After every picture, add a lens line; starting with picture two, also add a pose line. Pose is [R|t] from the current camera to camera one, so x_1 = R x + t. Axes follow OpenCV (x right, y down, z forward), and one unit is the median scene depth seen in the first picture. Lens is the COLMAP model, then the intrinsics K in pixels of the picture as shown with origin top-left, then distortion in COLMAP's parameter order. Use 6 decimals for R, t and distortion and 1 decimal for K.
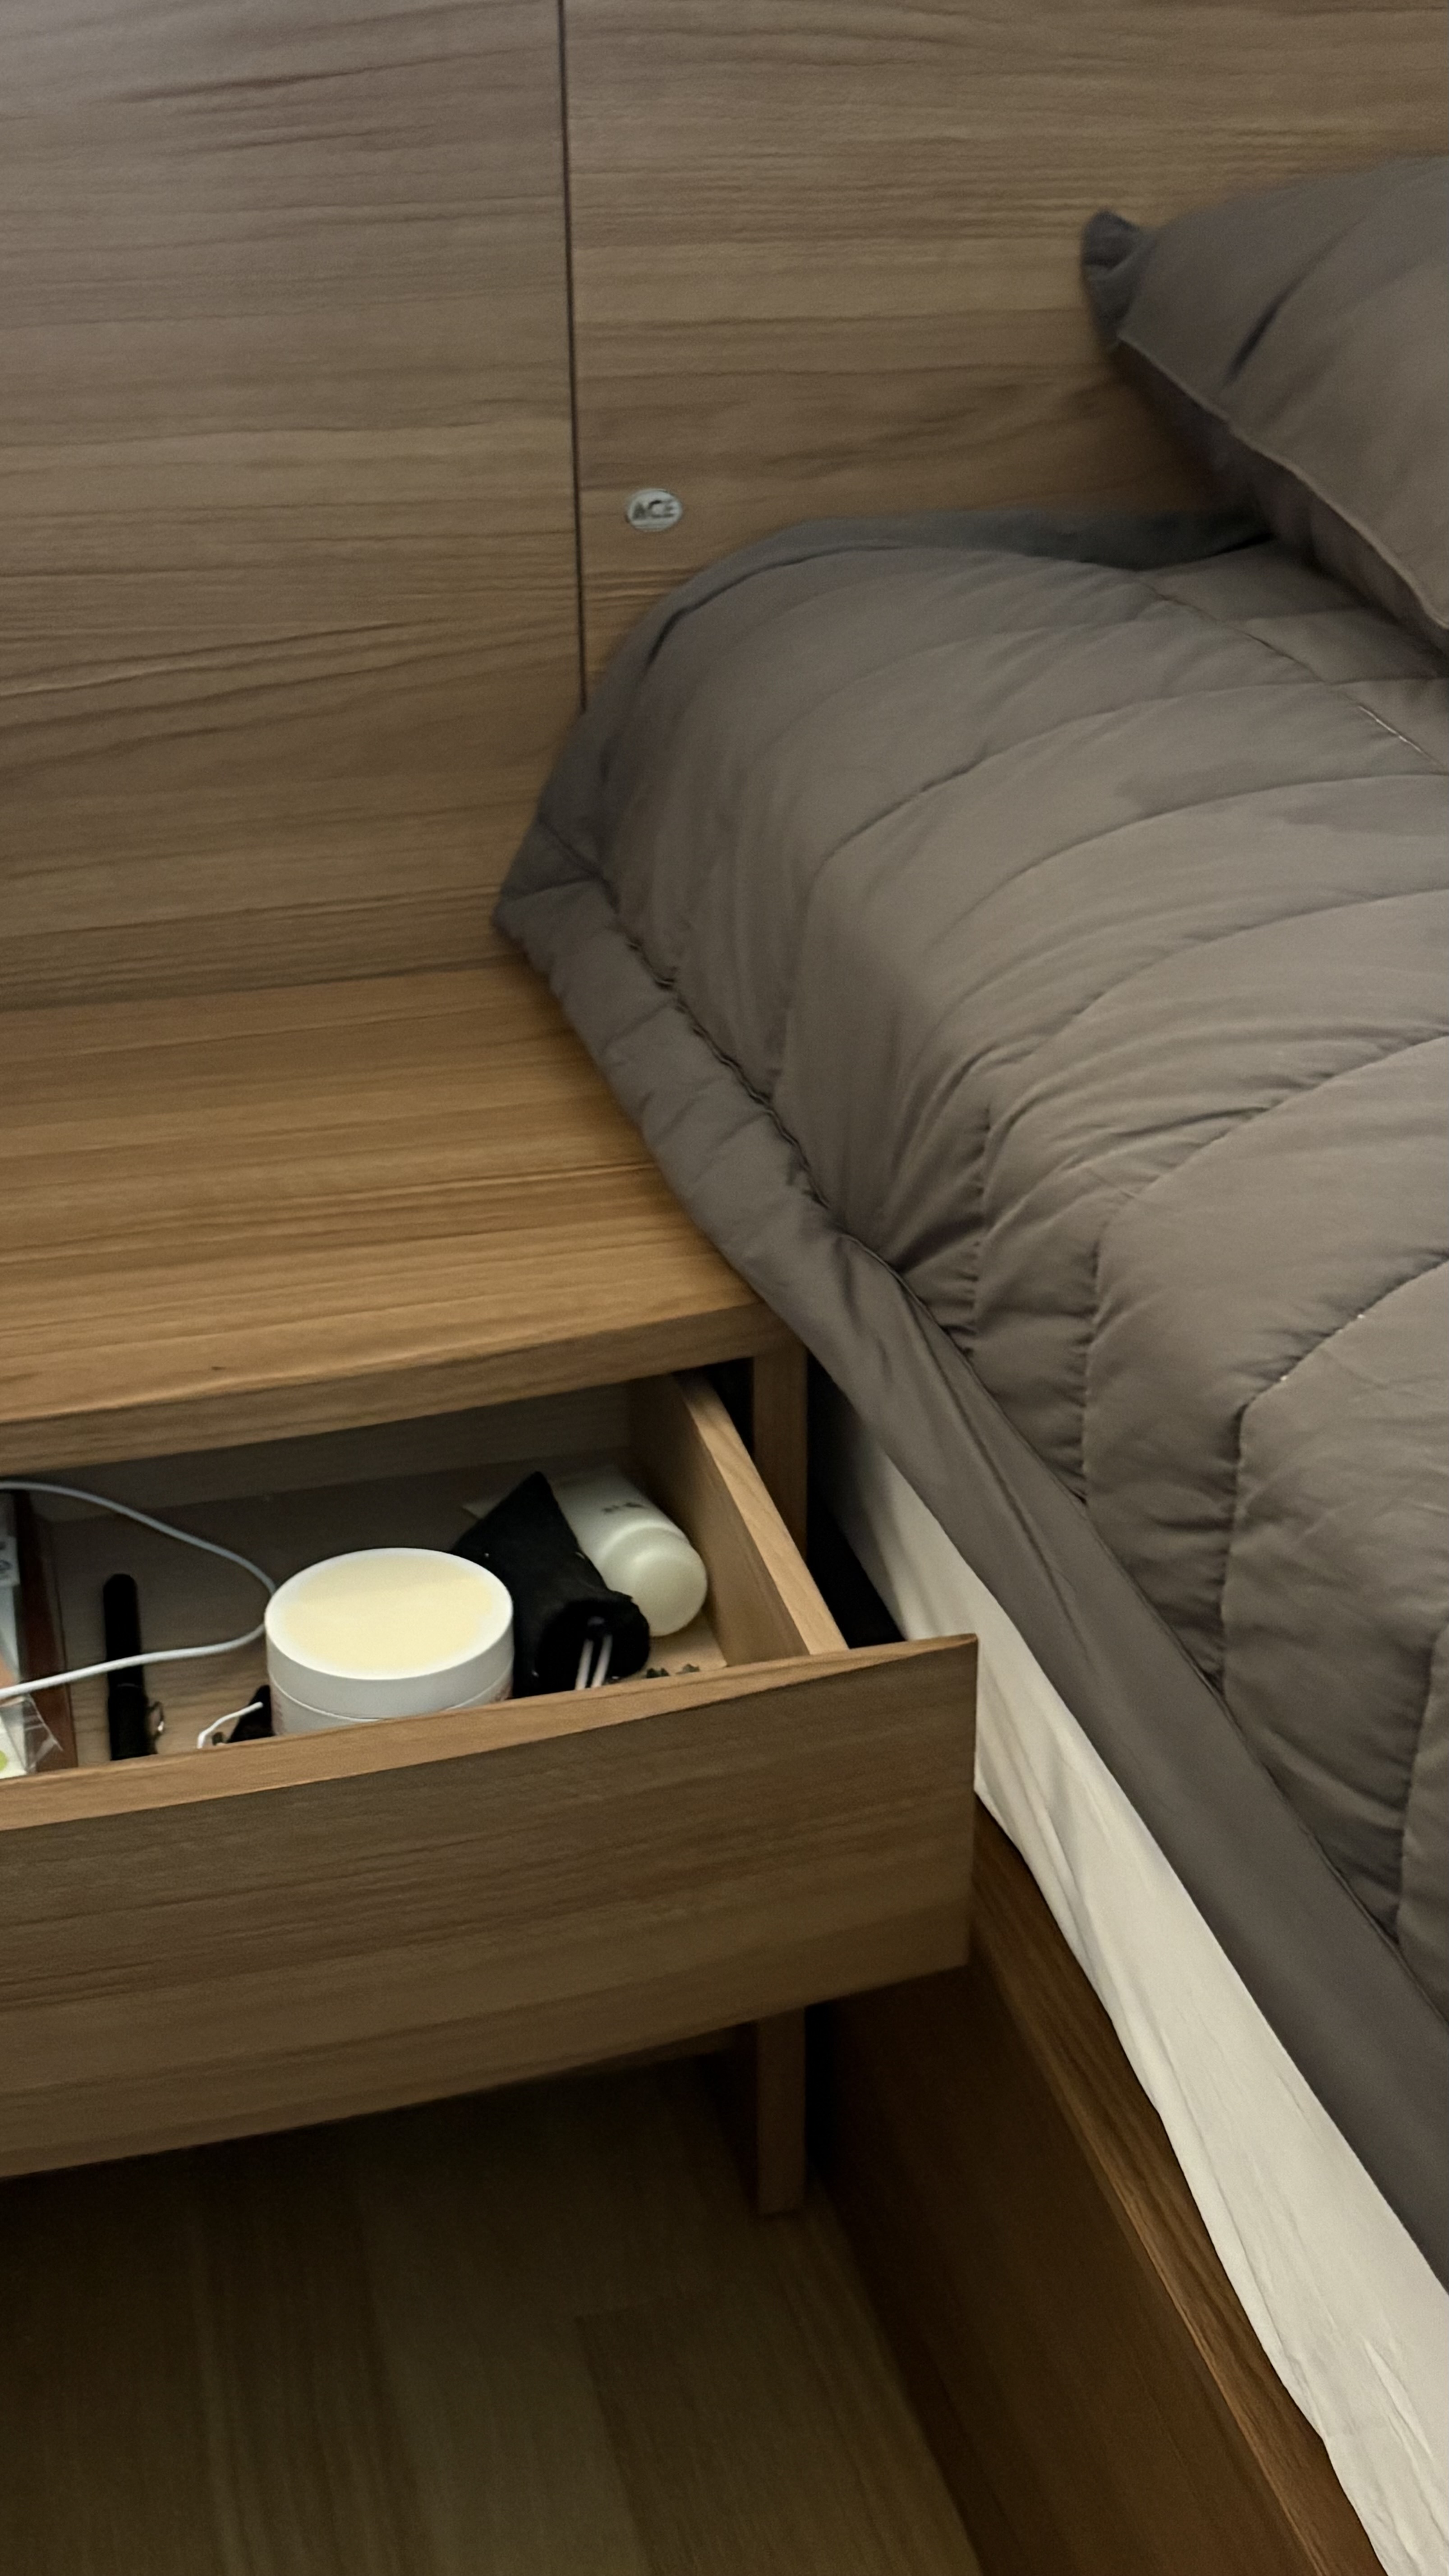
lens RADIAL K [[3226.9, 0, 724.9], [0, 3226.9, 1291.9], [0, 0, 1]] dist [0.100615, 0.000000]
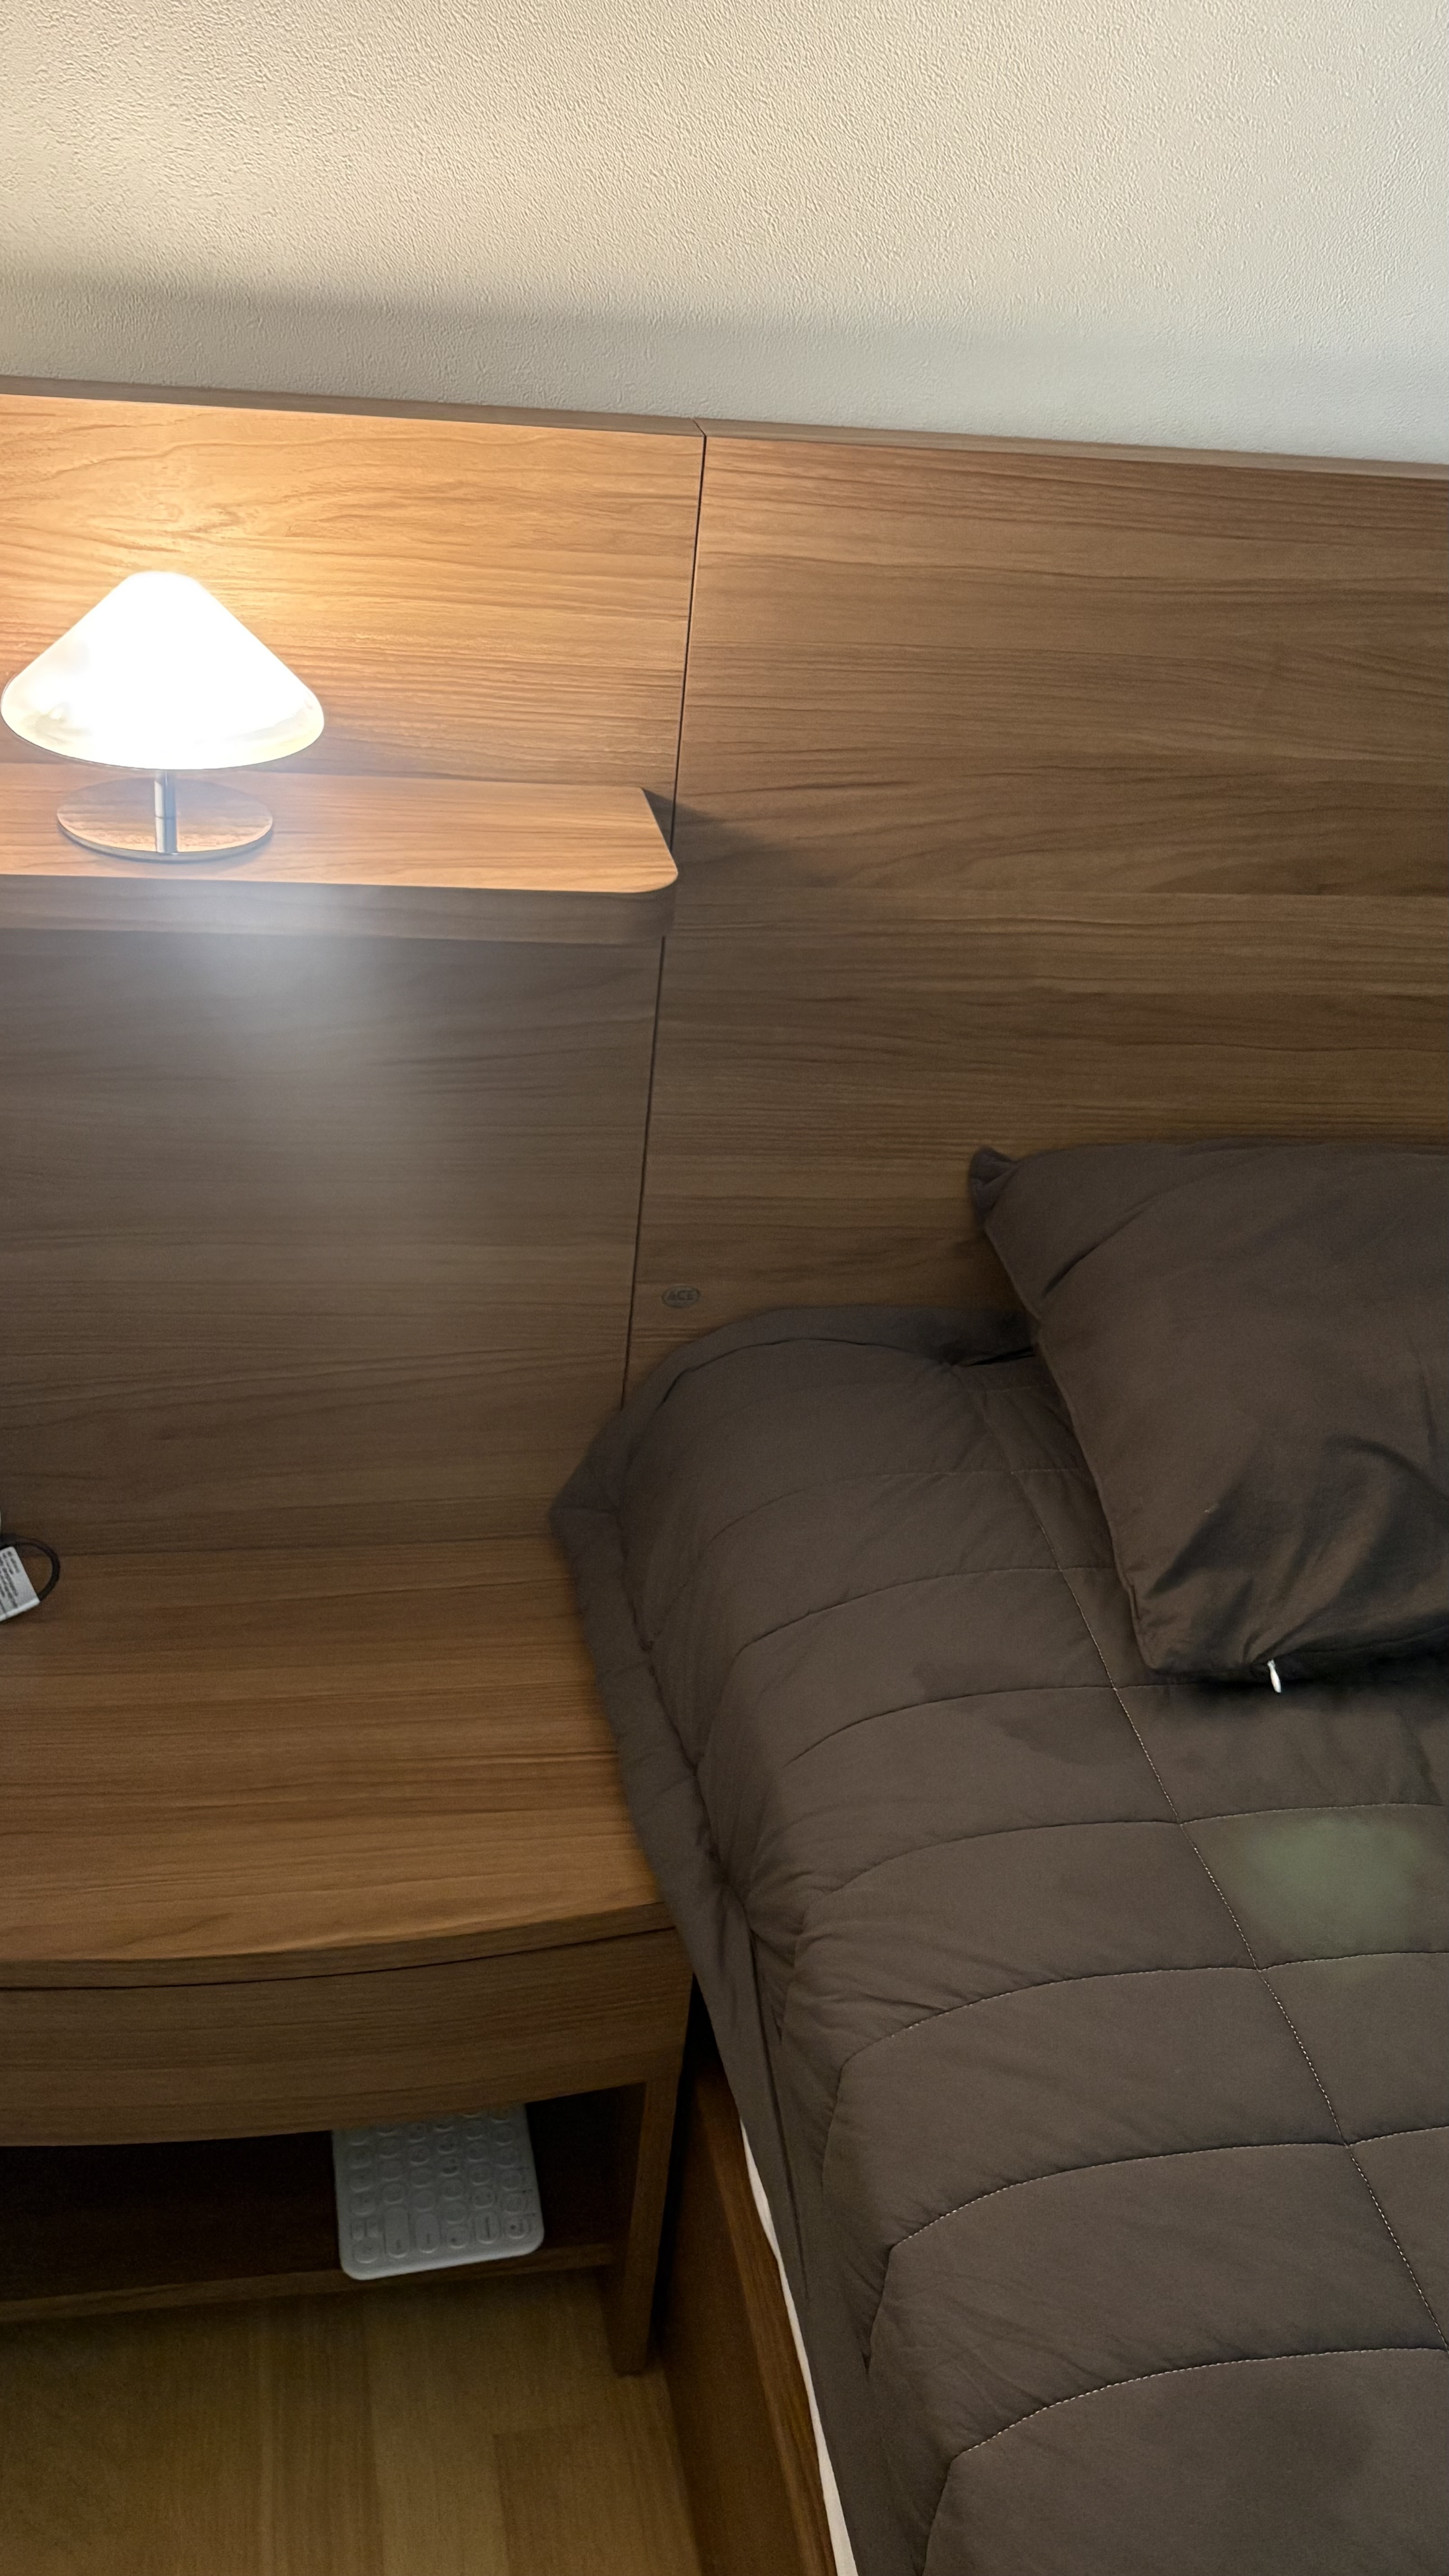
lens RADIAL K [[2506.1, 0, 737.0], [0, 2506.1, 1294.3], [0, 0, 1]] dist [0.033889, 0.000000]
pose [[0.992499, 0.122243, 0.001478, 0.003165], [-0.122223, 0.991925, 0.033852, -0.302269], [0.002672, -0.033779, 0.999426, -0.226889]]
